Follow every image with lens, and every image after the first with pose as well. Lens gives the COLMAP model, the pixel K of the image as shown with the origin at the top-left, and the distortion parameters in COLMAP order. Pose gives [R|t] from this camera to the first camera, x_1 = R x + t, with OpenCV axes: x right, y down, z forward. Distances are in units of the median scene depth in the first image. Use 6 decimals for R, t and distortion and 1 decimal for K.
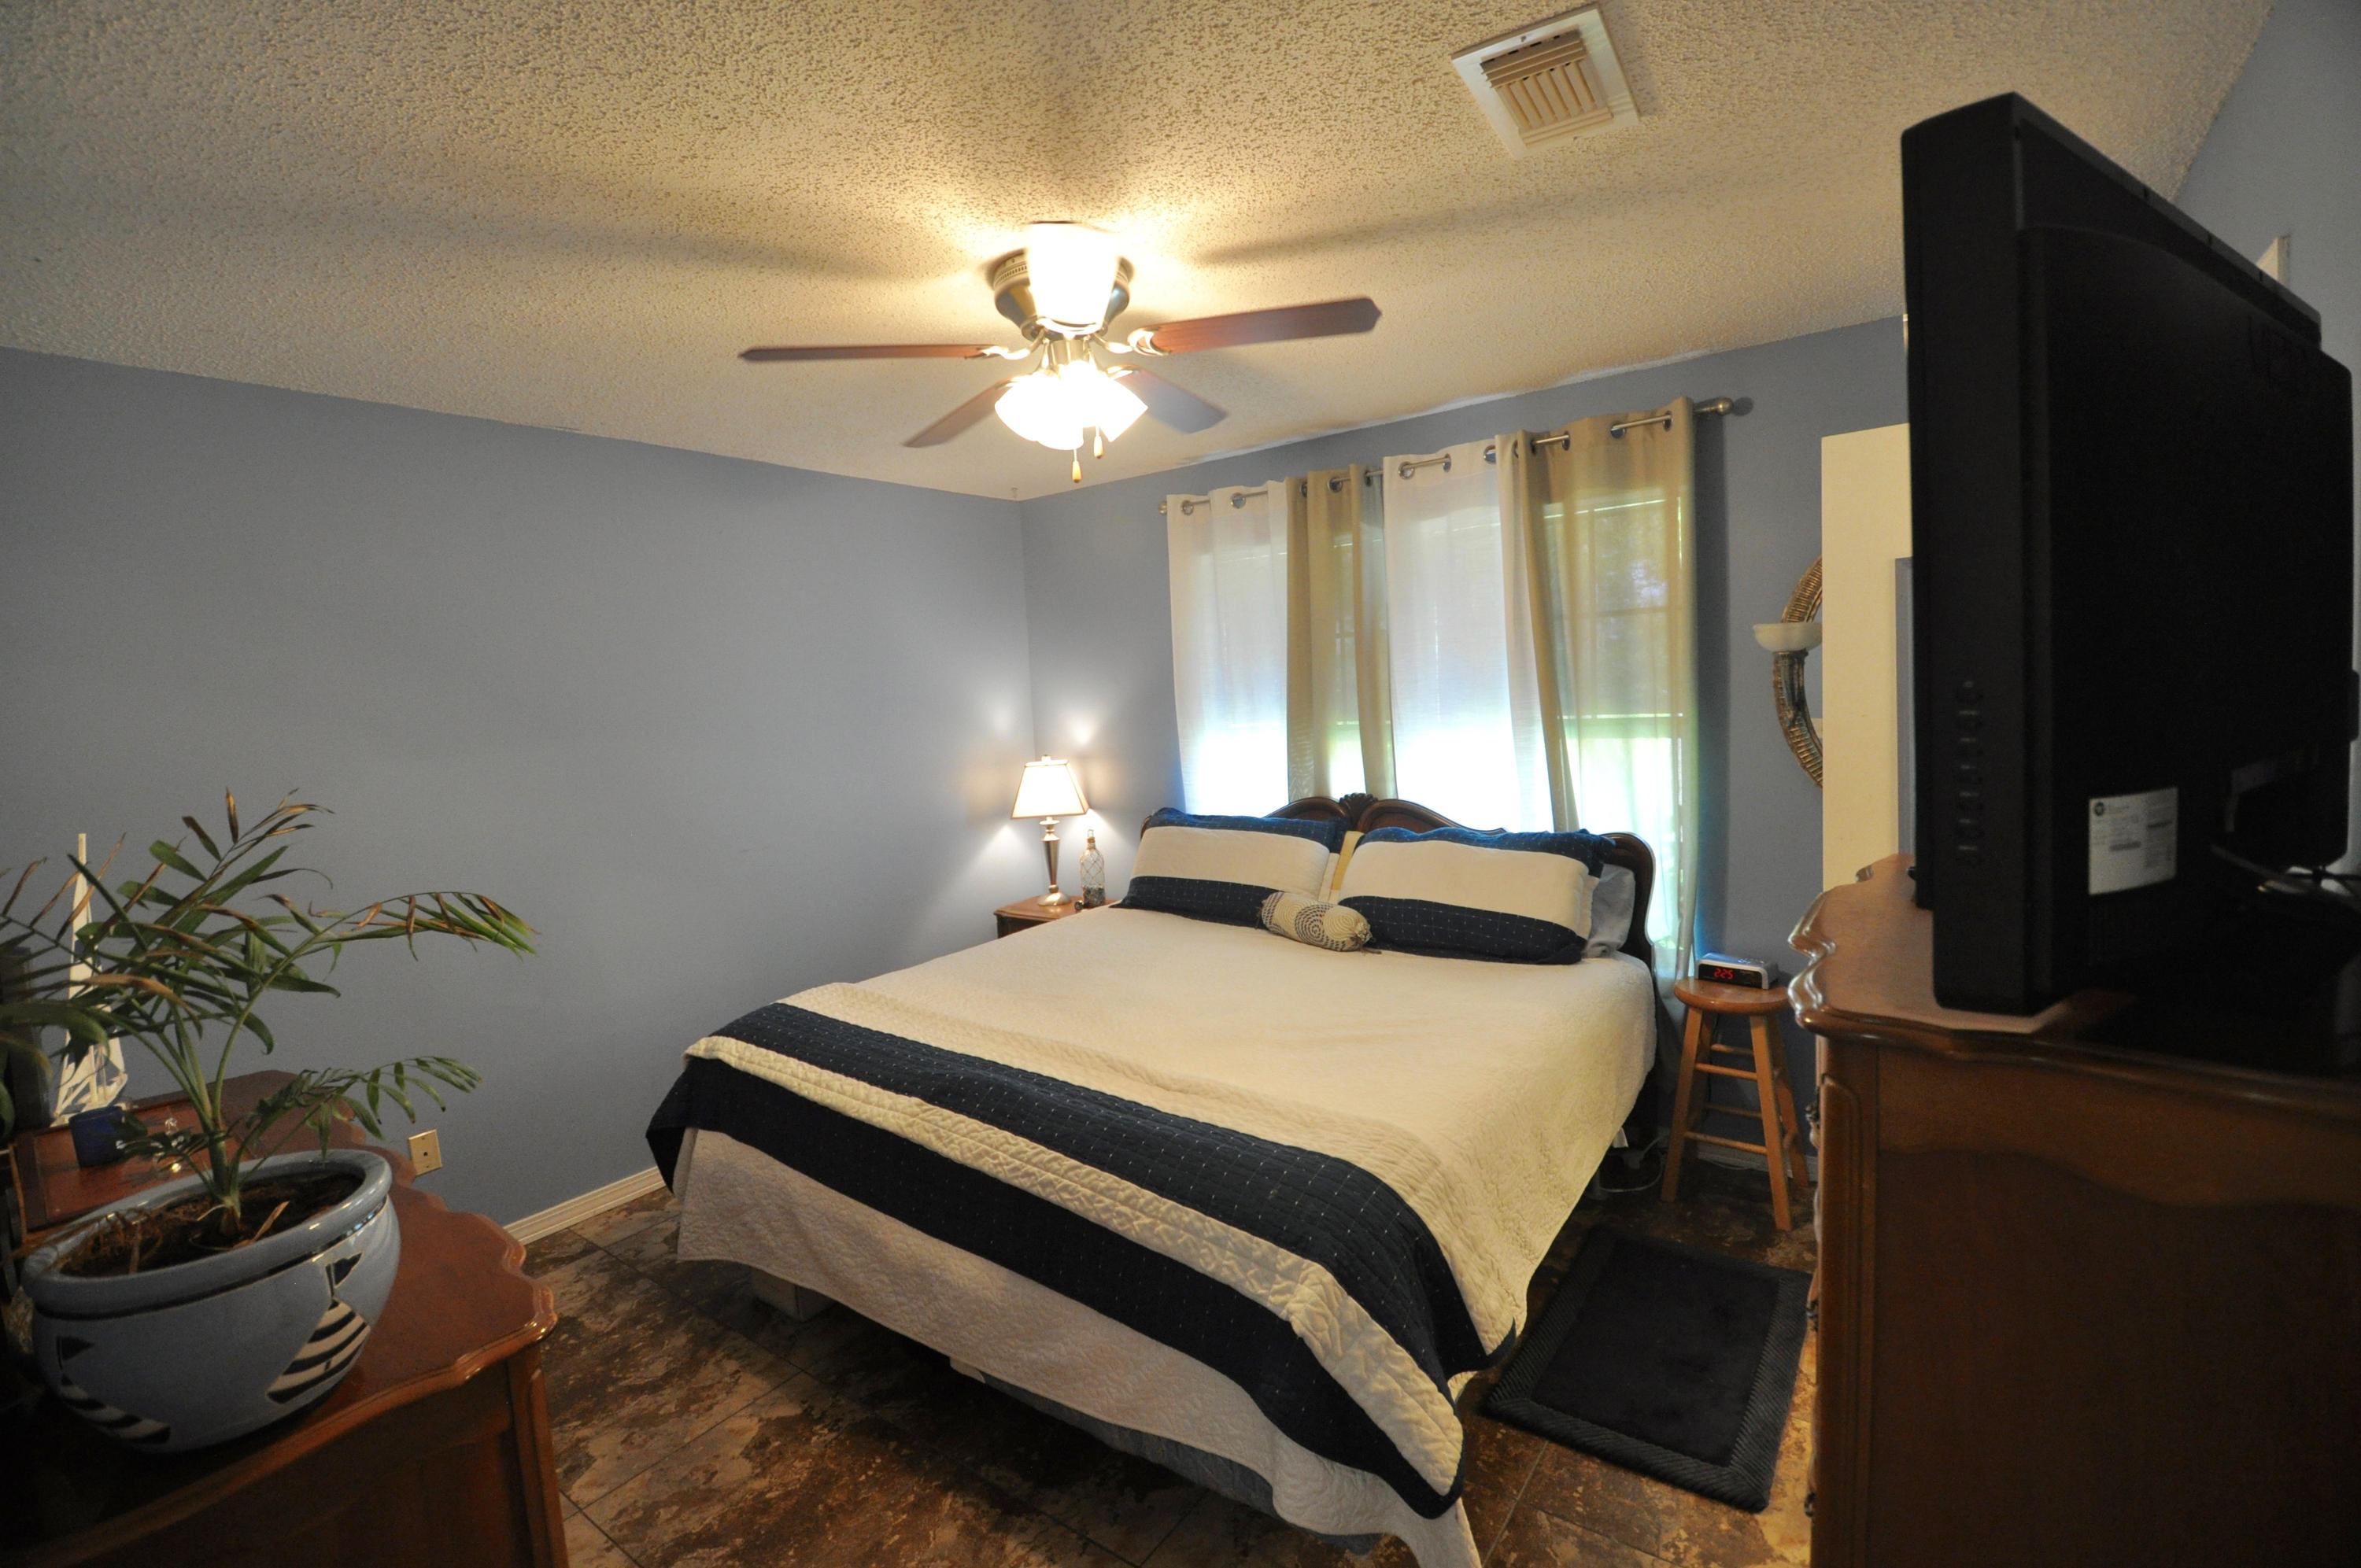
lens RADIAL K [[1051.1, 0, 1166.2], [0, 1051.1, 780.3], [0, 0, 1]] dist [-0.009943, -0.005212]
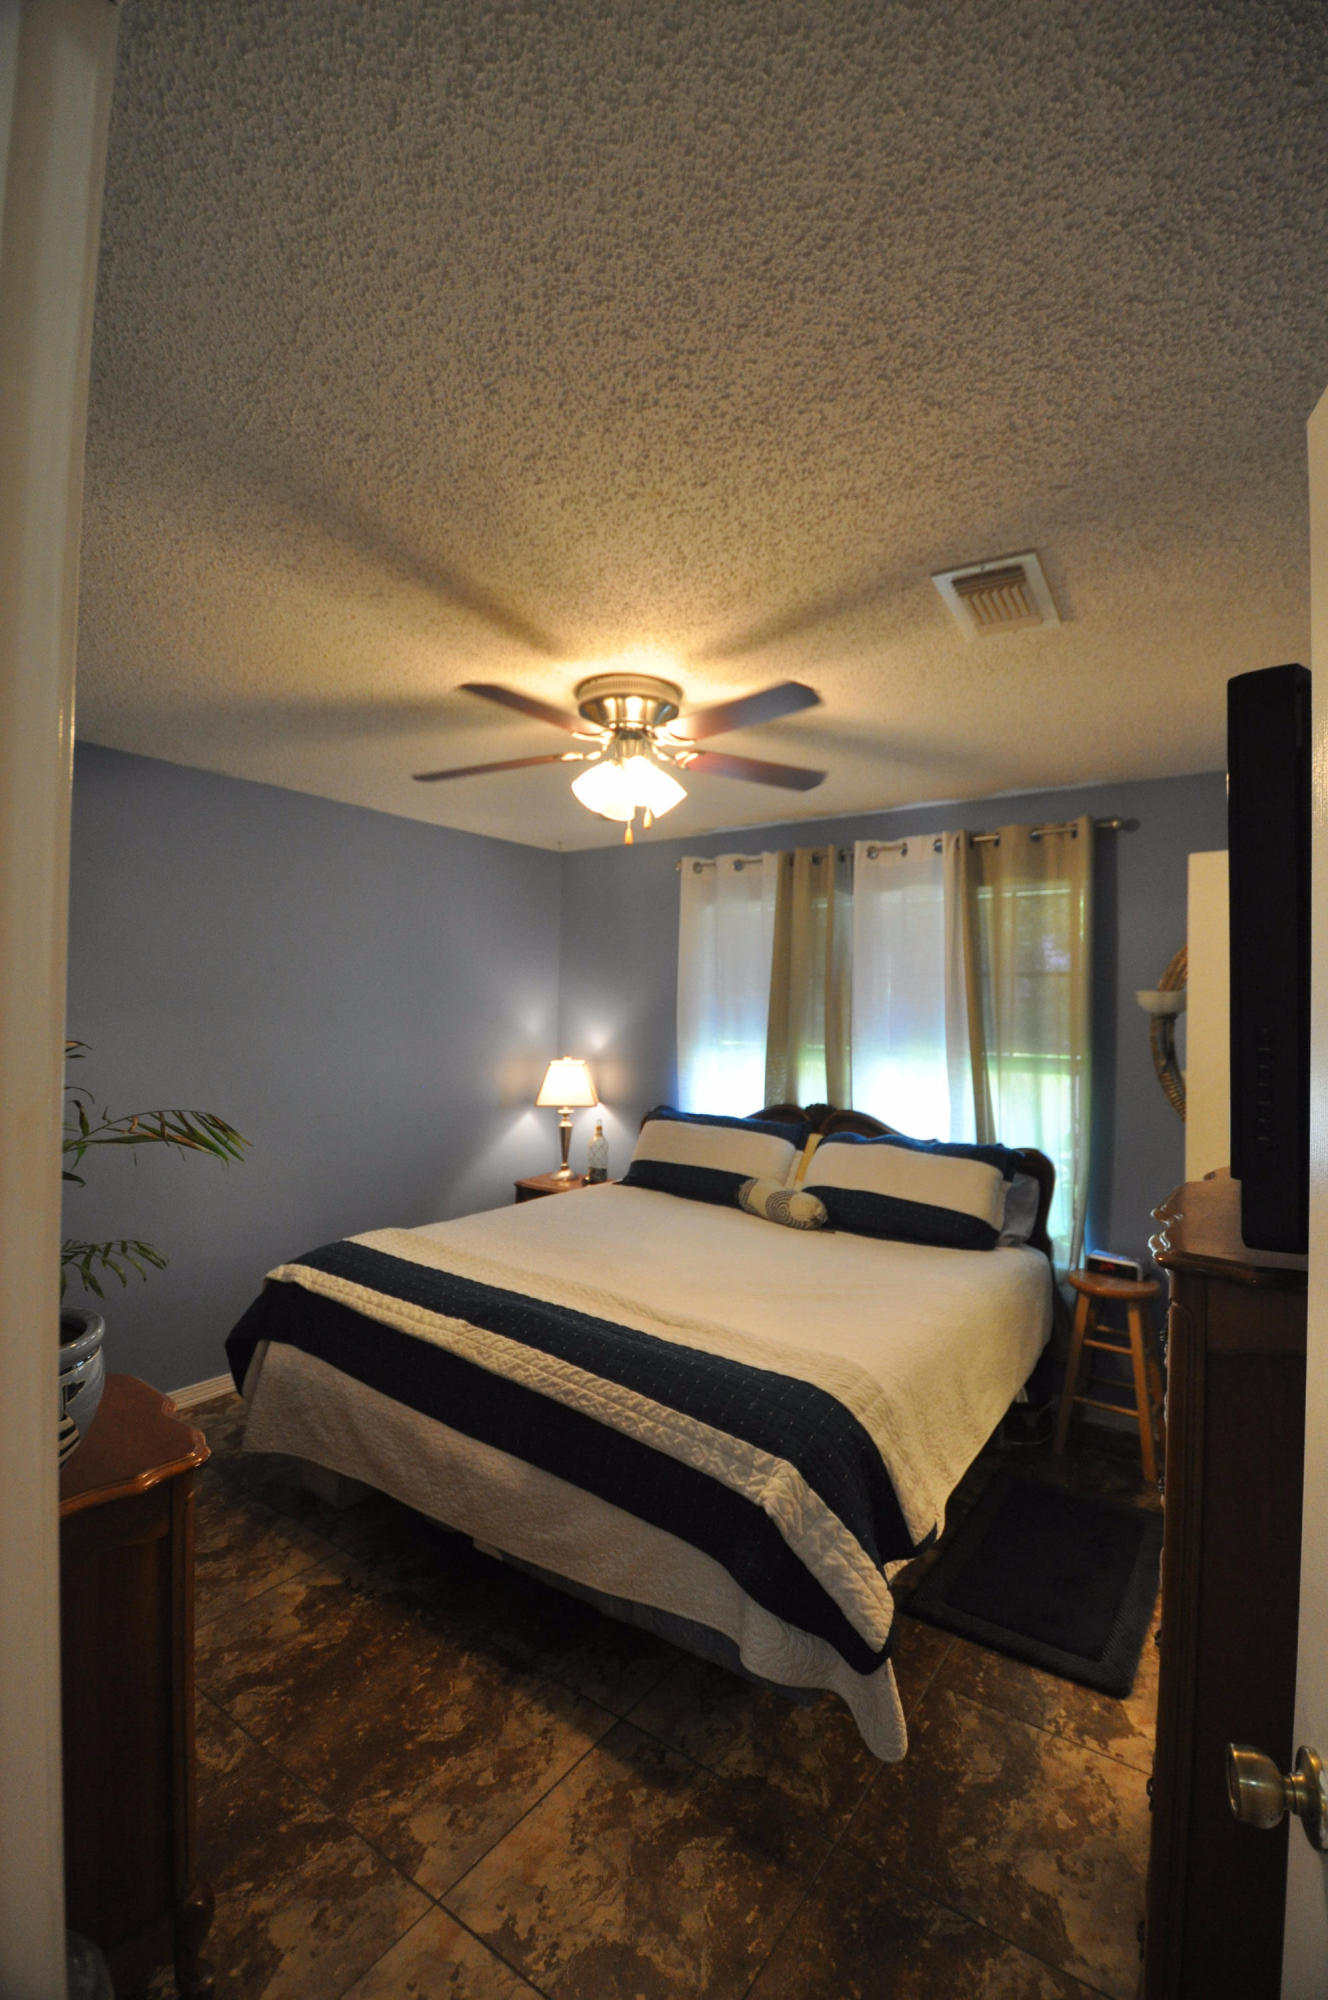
lens RADIAL K [[890.5, 0, 672.3], [0, 890.5, 1005.6], [0, 0, 1]] dist [-0.009943, -0.005212]
pose [[0.997159, 0.071594, 0.023409, -0.043336], [-0.069044, 0.992994, -0.095897, 0.017780], [-0.030111, 0.094008, 0.995116, -0.090185]]
